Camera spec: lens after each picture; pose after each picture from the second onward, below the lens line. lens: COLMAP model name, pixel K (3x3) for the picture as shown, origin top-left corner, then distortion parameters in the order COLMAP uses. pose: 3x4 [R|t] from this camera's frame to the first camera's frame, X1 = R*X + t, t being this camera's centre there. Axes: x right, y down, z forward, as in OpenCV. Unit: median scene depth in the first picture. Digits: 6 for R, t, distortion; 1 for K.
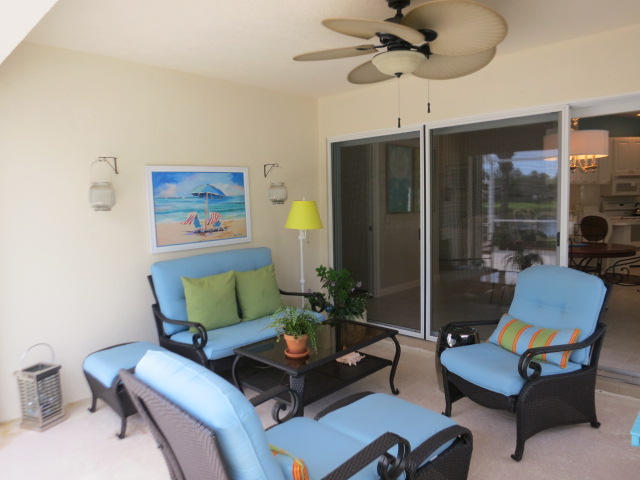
lens RADIAL K [[459.8, 0, 320.7], [0, 459.8, 238.3], [0, 0, 1]] dist [-0.047434, 0.008029]
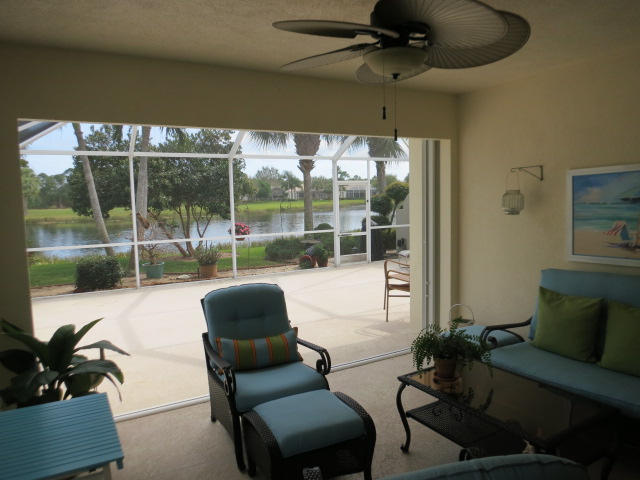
lens RADIAL K [[459.8, 0, 322.0], [0, 459.8, 238.8], [0, 0, 1]] dist [-0.047434, 0.008029]
pose [[-0.285460, 0.111765, -0.951851, 0.658909], [-0.045942, 0.990439, 0.130074, -0.107695], [0.957289, 0.080861, -0.277596, 0.723922]]
